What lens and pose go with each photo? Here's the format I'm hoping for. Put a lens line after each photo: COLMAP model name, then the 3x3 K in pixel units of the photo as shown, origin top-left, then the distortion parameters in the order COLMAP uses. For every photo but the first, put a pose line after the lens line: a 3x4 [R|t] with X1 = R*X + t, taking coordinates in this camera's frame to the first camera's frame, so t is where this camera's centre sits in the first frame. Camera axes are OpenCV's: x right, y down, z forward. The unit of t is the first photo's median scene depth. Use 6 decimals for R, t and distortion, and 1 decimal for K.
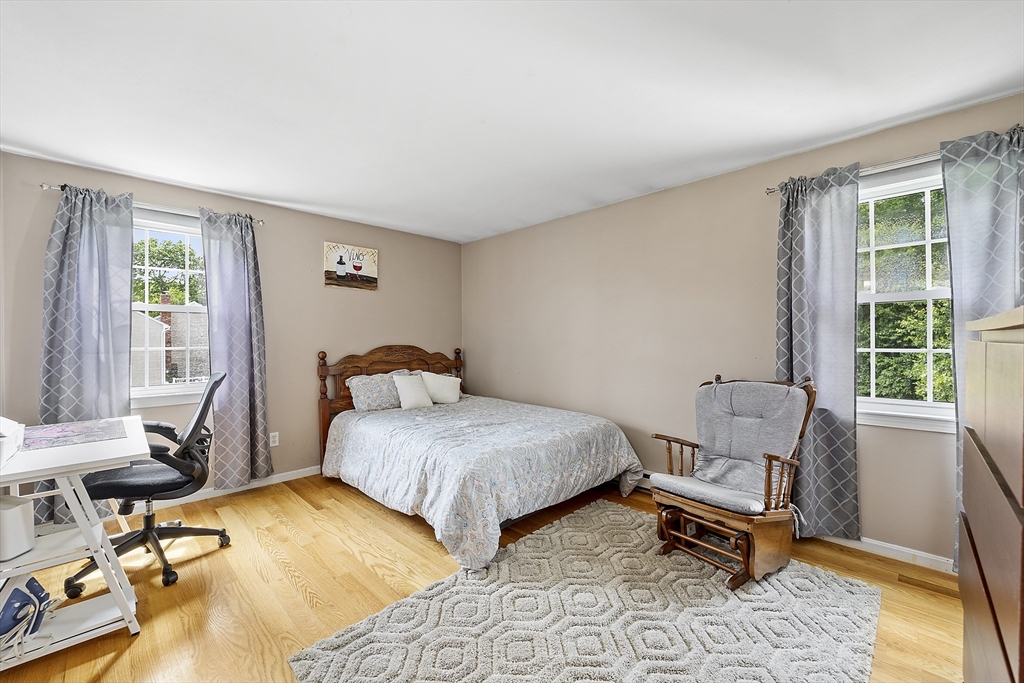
lens RADIAL K [[410.6, 0, 516.3], [0, 410.6, 340.1], [0, 0, 1]] dist [-0.009638, 0.000871]
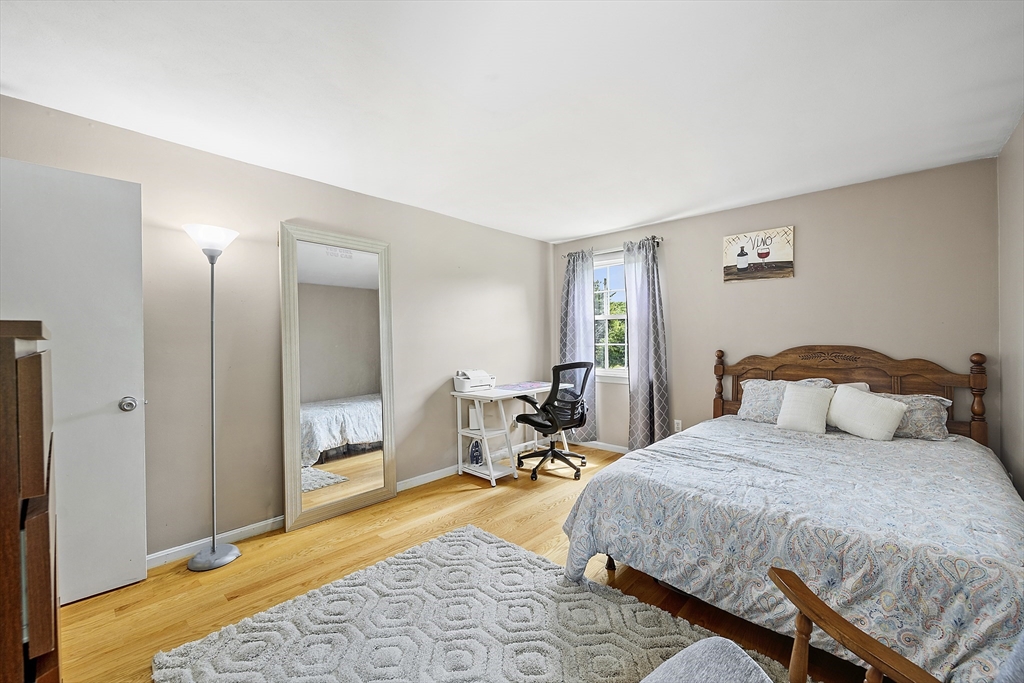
lens RADIAL K [[410.6, 0, 516.8], [0, 410.6, 341.2], [0, 0, 1]] dist [-0.009638, 0.000871]
pose [[0.029828, 0.007810, -0.999525, 0.486934], [0.002084, 0.999967, 0.007875, -0.002377], [0.999553, -0.002318, 0.029811, 0.479726]]
